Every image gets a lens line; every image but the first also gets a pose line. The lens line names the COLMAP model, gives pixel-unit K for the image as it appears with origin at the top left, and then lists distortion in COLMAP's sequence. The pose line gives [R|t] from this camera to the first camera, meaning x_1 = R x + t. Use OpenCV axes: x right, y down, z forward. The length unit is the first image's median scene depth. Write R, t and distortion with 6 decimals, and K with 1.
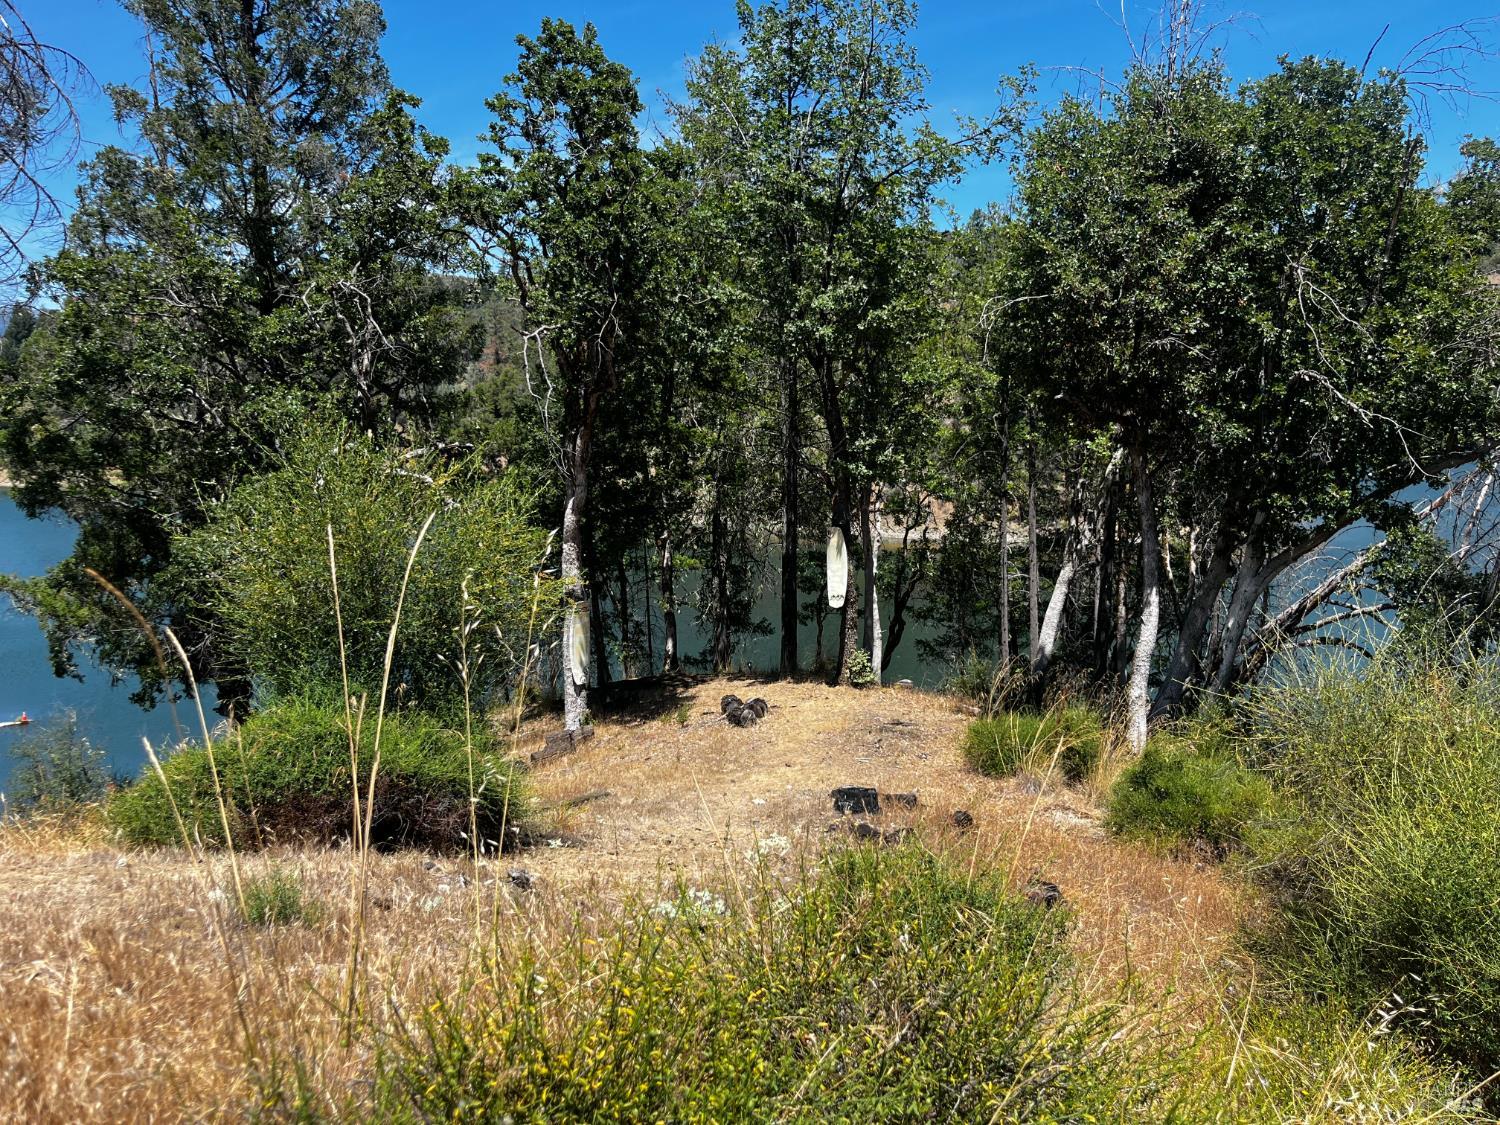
lens RADIAL K [[1163.4, 0, 748.3], [0, 1163.4, 559.8], [0, 0, 1]] dist [0.023845, -0.027190]
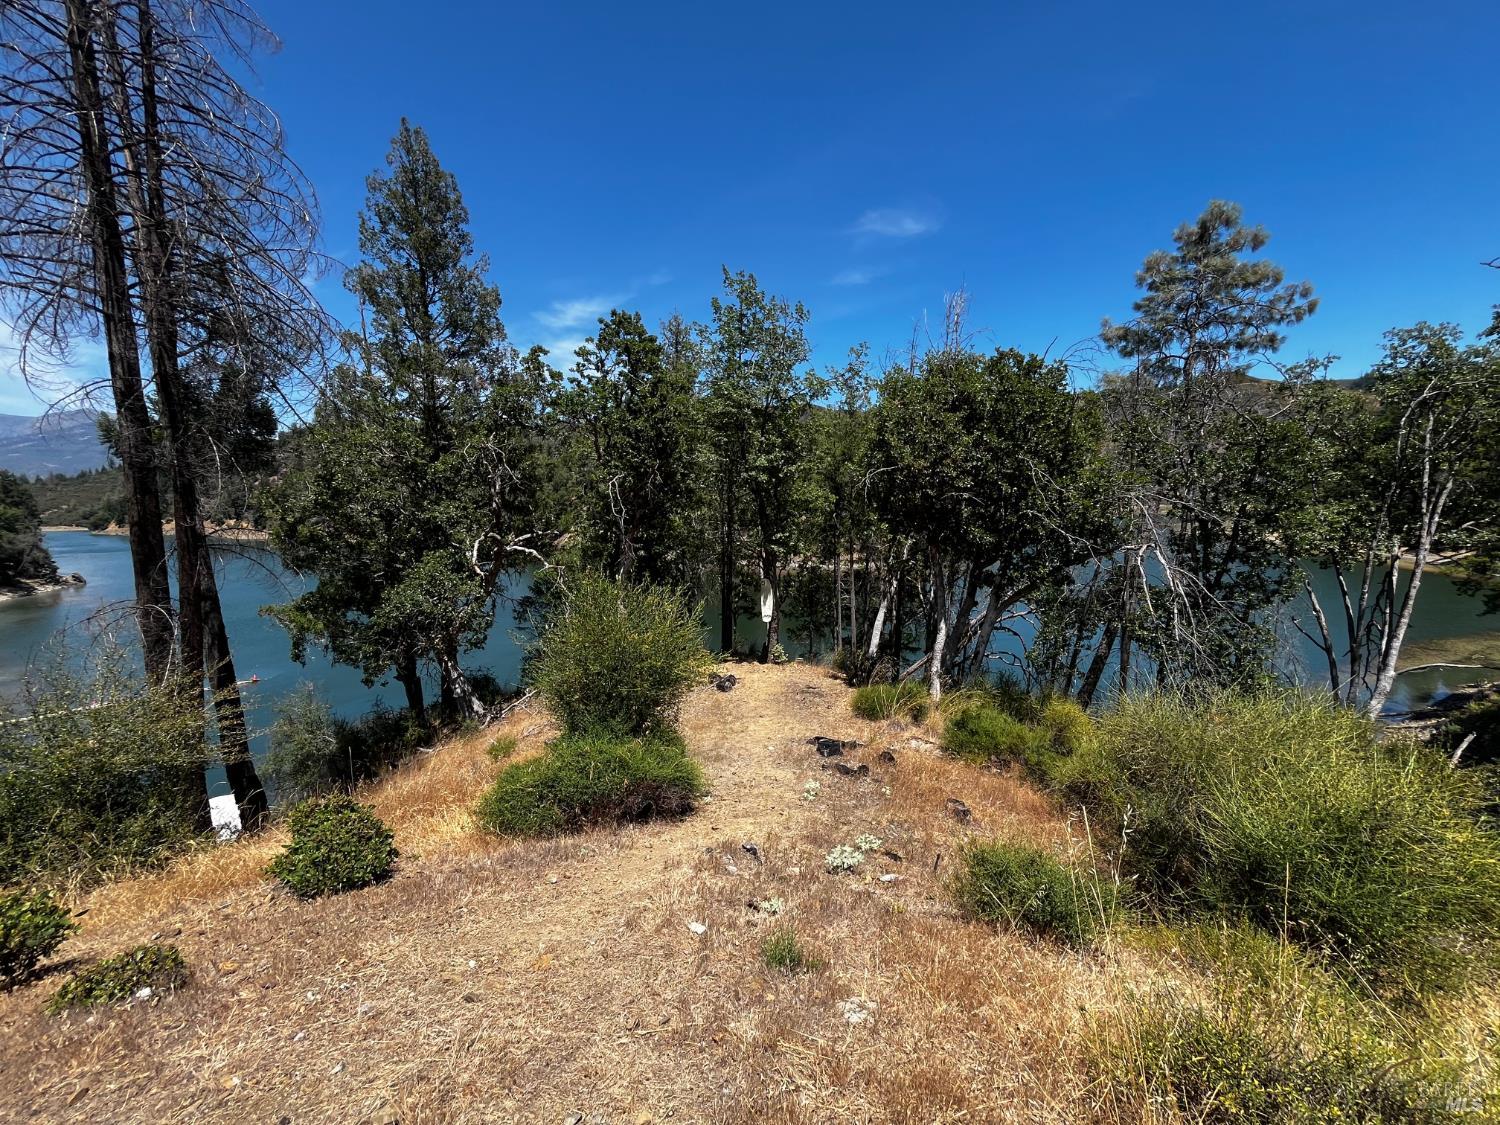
lens RADIAL K [[616.9, 0, 746.7], [0, 616.9, 559.4], [0, 0, 1]] dist [-0.005407, 0.001529]
pose [[0.992381, -0.008728, 0.122894, -0.082258], [0.012075, 0.999575, -0.026519, -0.036726], [-0.122610, 0.027801, 0.992065, 0.015552]]
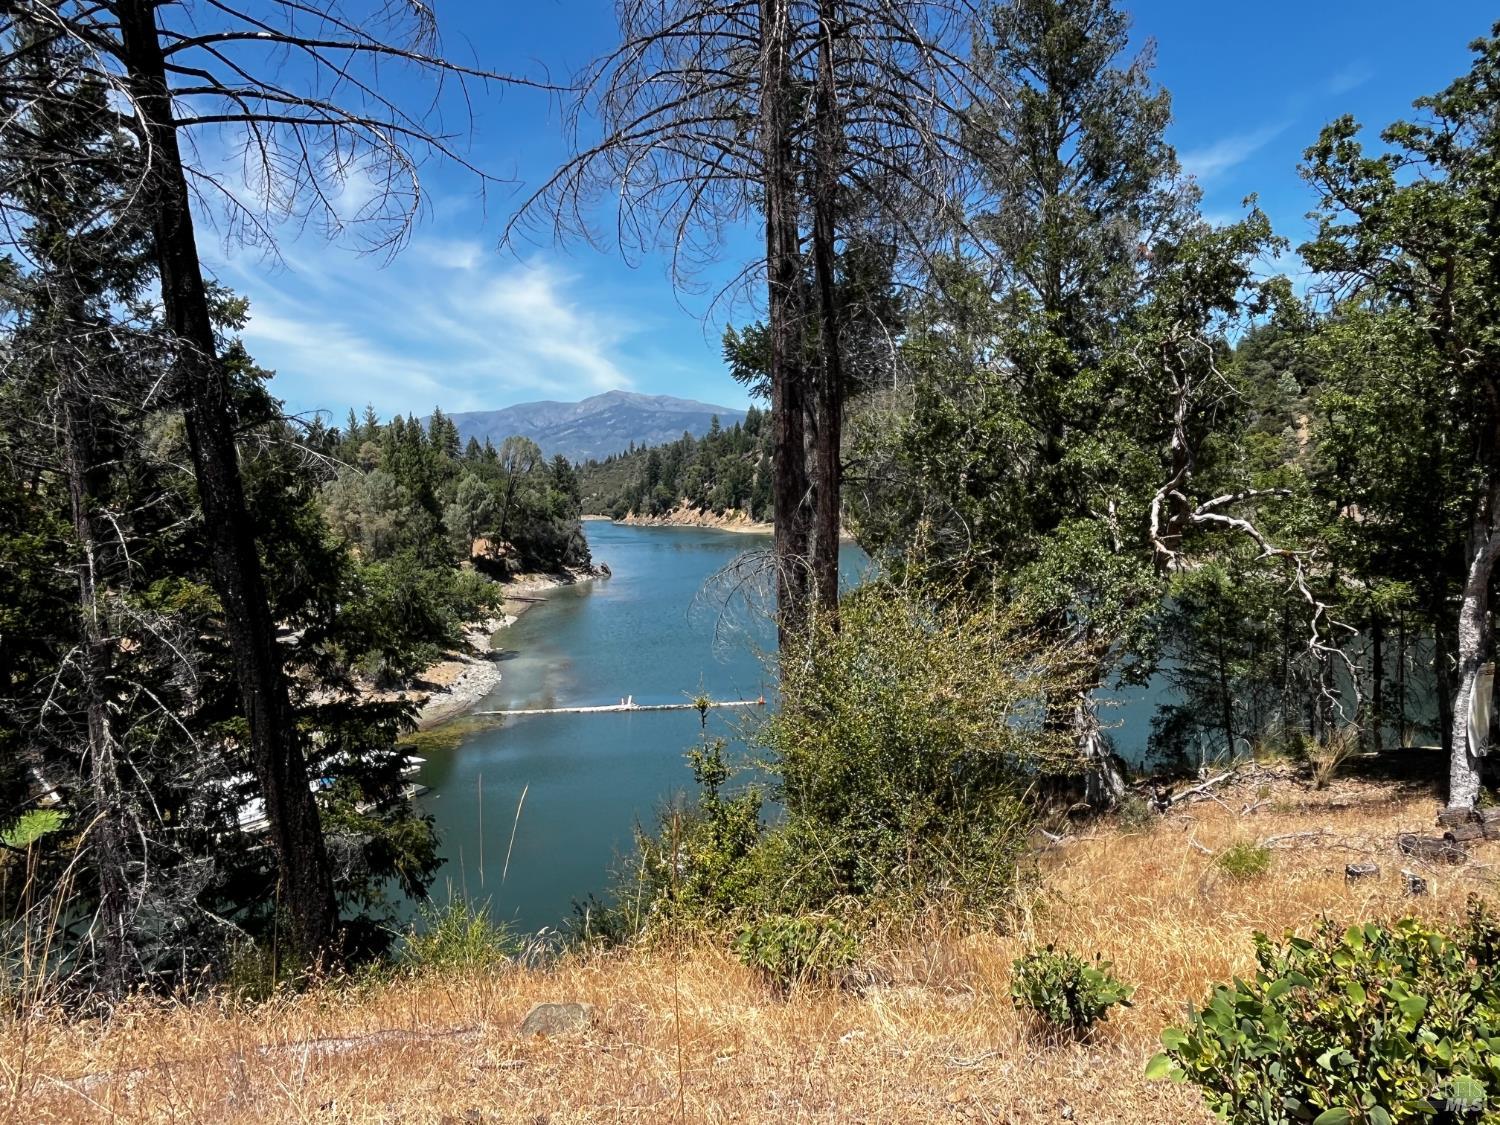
lens RADIAL K [[956.6, 0, 750.9], [0, 956.6, 563.7], [0, 0, 1]] dist [-0.001133, 0.003234]
pose [[0.852990, 0.033083, -0.520877, -0.258038], [-0.052498, 0.998366, -0.022559, 0.004192], [0.519280, 0.046588, 0.853334, 0.083601]]
